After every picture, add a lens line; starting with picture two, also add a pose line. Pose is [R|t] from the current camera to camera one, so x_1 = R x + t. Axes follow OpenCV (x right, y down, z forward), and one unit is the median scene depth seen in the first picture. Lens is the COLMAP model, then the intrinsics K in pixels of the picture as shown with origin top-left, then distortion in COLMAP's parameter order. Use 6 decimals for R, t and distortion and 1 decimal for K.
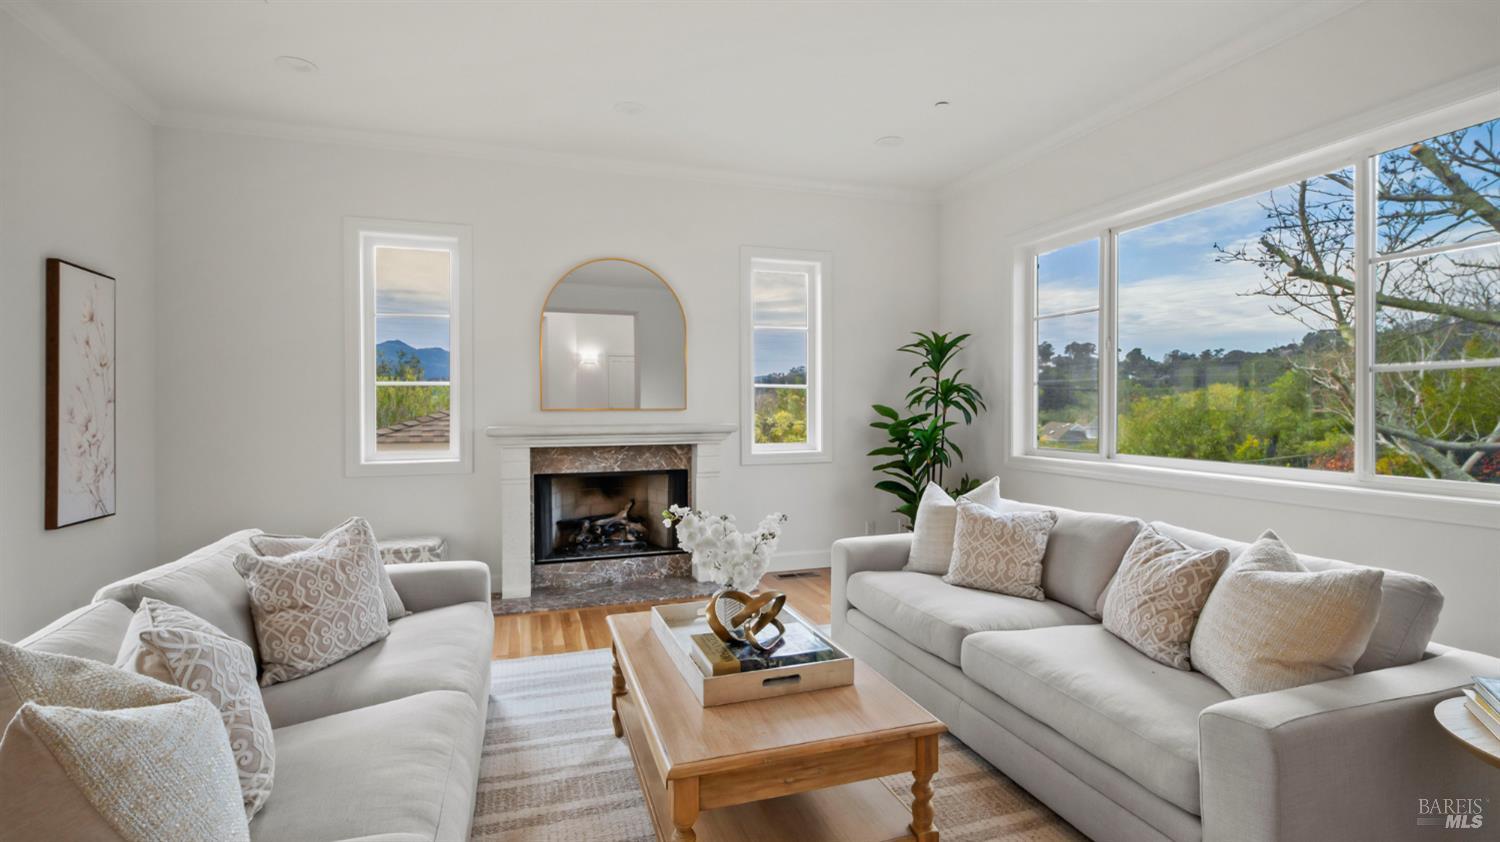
lens RADIAL K [[680.5, 0, 751.1], [0, 680.5, 406.3], [0, 0, 1]] dist [0.005427, -0.004174]
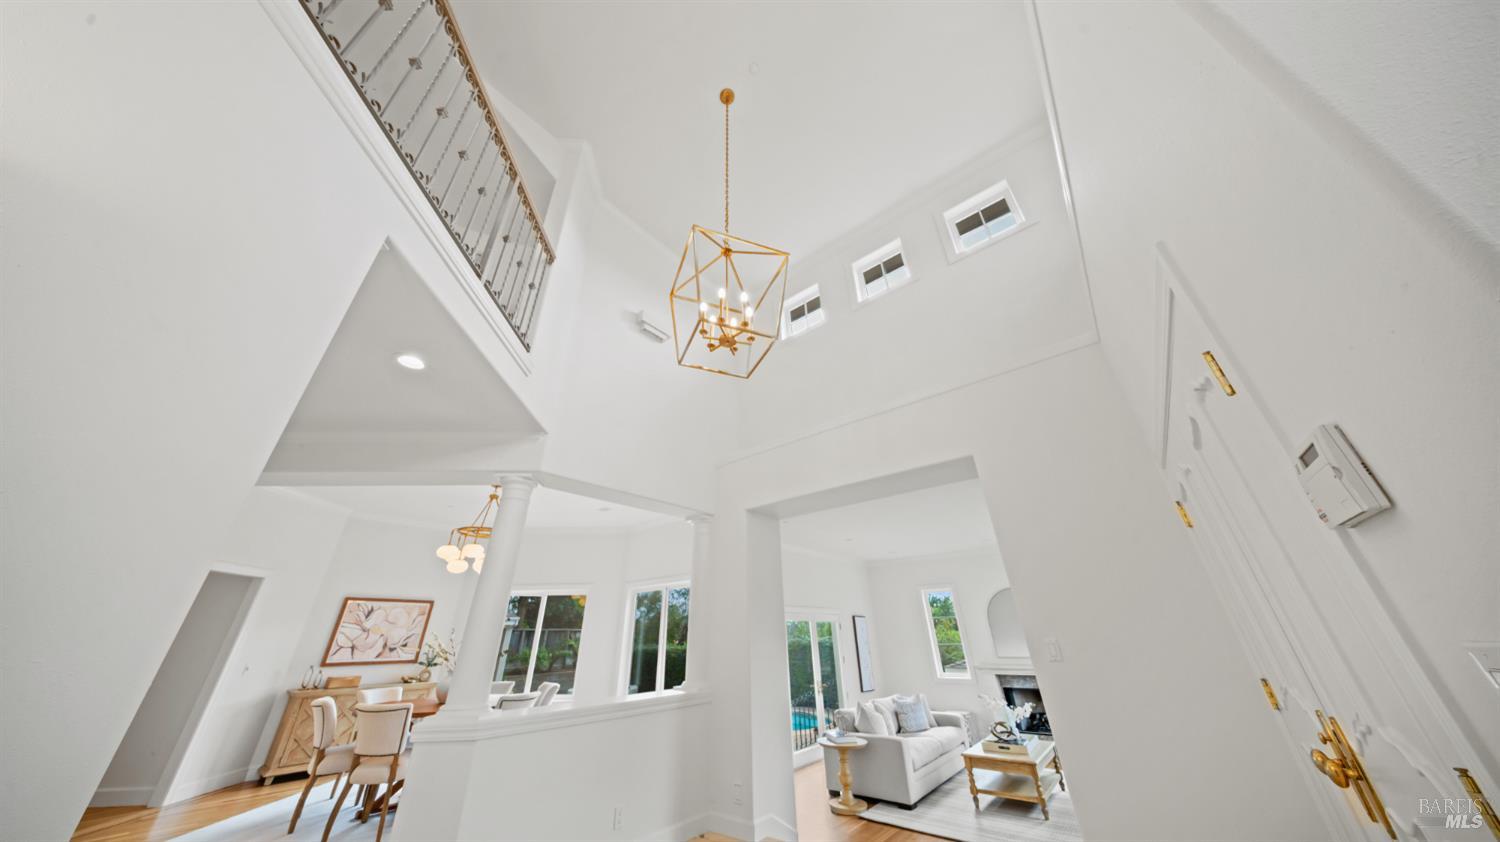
lens RADIAL K [[440.5, 0, 744.2], [0, 440.5, 404.0], [0, 0, 1]] dist [0.000016, -0.001706]
pose [[0.523512, -0.407878, -0.748045, 0.825323], [0.015689, 0.882434, -0.470175, -0.071824], [0.851874, 0.234406, 0.468364, -0.802529]]
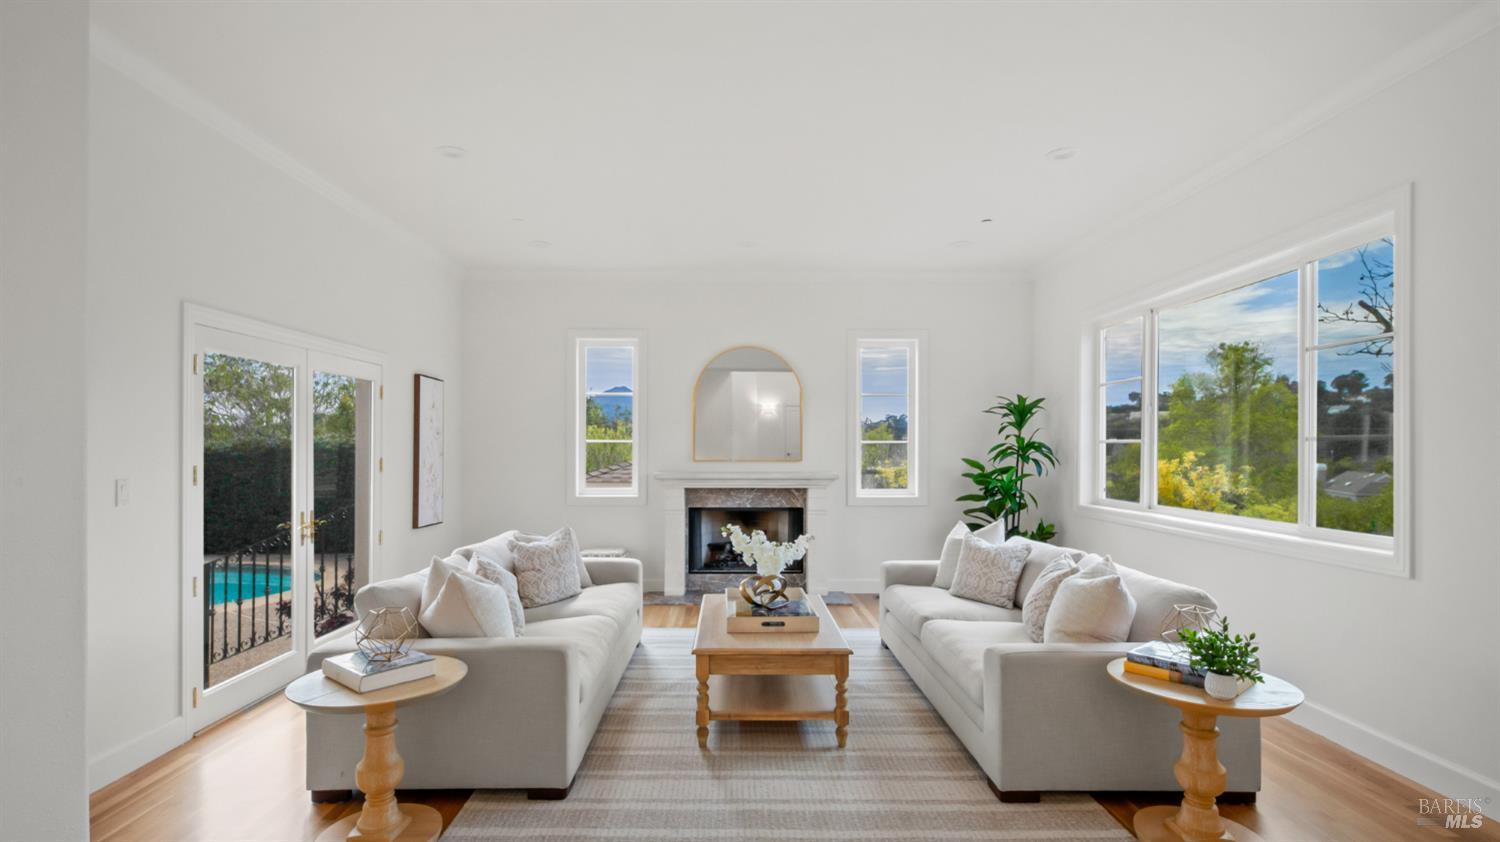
lens RADIAL K [[698.3, 0, 745.2], [0, 698.3, 448.1], [0, 0, 1]] dist [-0.004302, 0.000191]
pose [[0.953588, 0.005401, -0.301067, 0.219187], [-0.005475, 0.999985, 0.000598, -0.021544], [0.301065, 0.001078, 0.953603, -0.312801]]
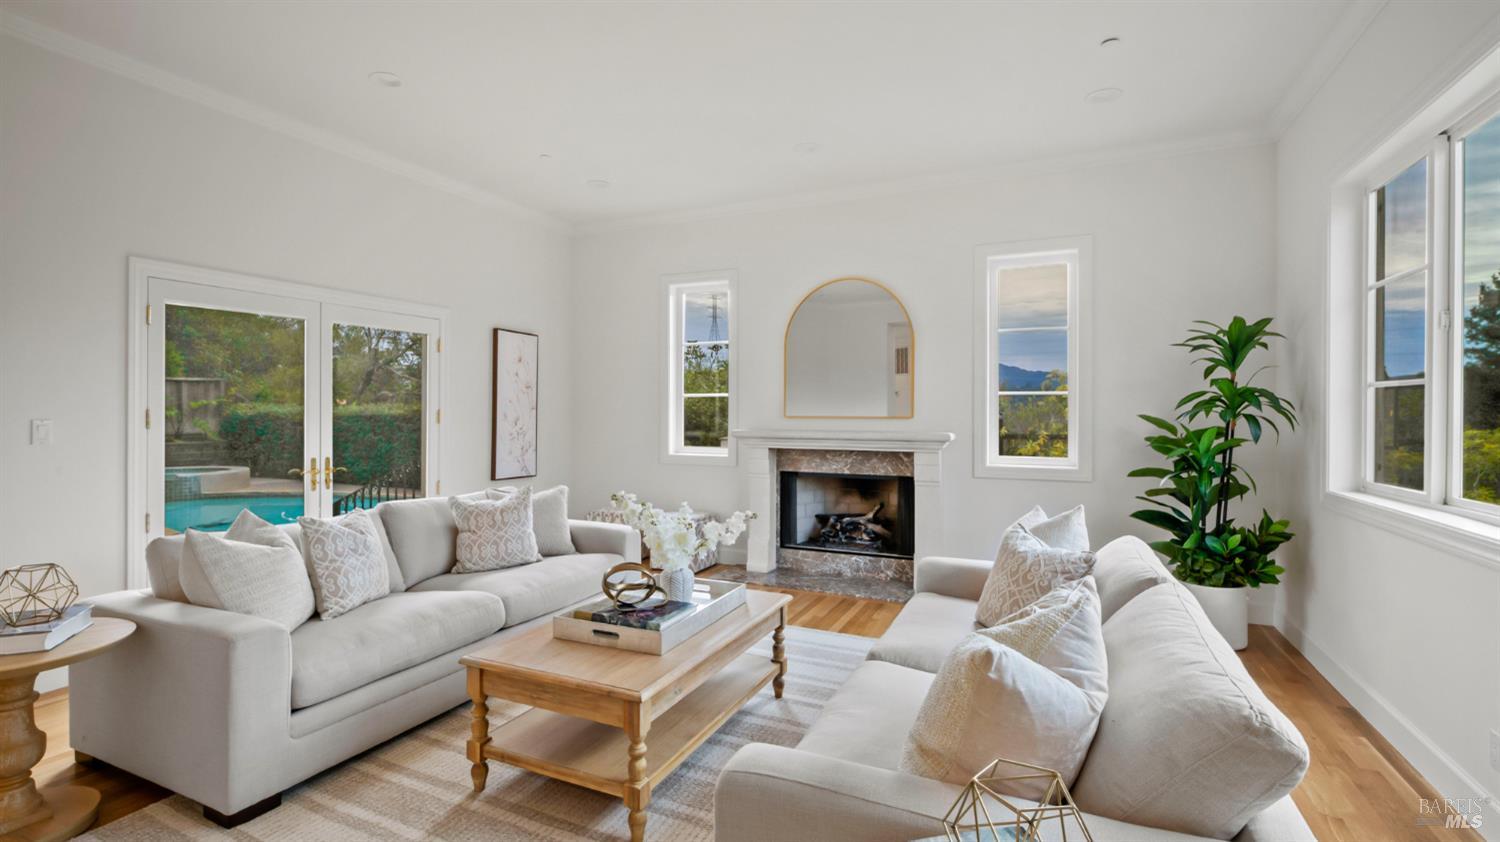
lens RADIAL K [[680.5, 0, 757.5], [0, 680.5, 407.6], [0, 0, 1]] dist [0.005427, -0.004174]
pose [[0.735648, 0.002265, -0.677360, 0.465232], [-0.007240, 0.999964, -0.004519, -0.003897], [0.677325, 0.008228, 0.735638, 0.113357]]
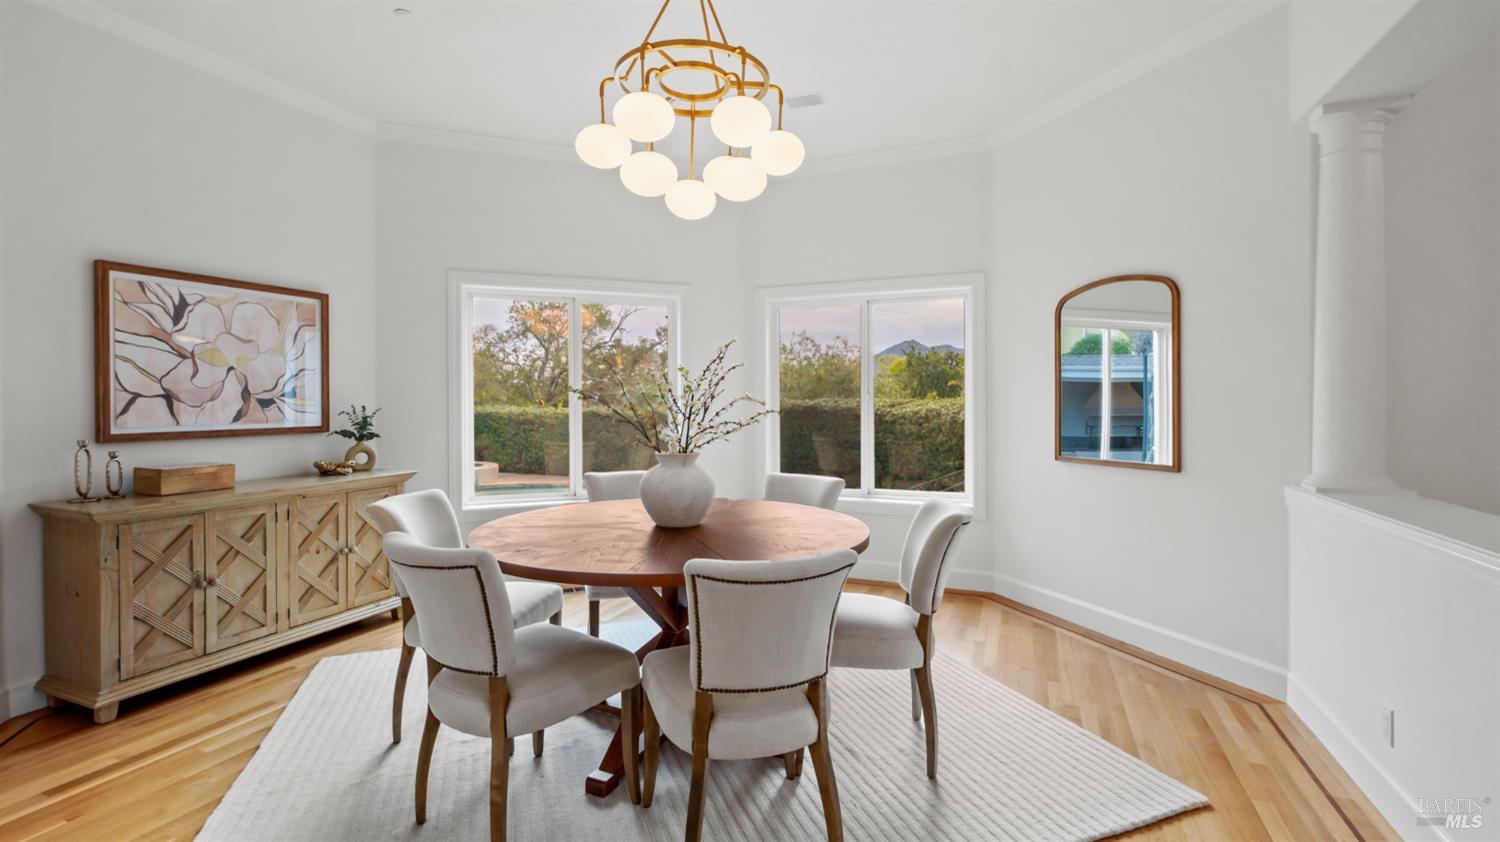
lens RADIAL K [[680.5, 0, 753.1], [0, 680.5, 406.6], [0, 0, 1]] dist [0.005427, -0.004174]
pose [[0.752738, 0.007239, -0.658280, -0.105204], [-0.002129, 0.999961, 0.008562, -0.062779], [0.658317, -0.005043, 0.752724, -1.149126]]
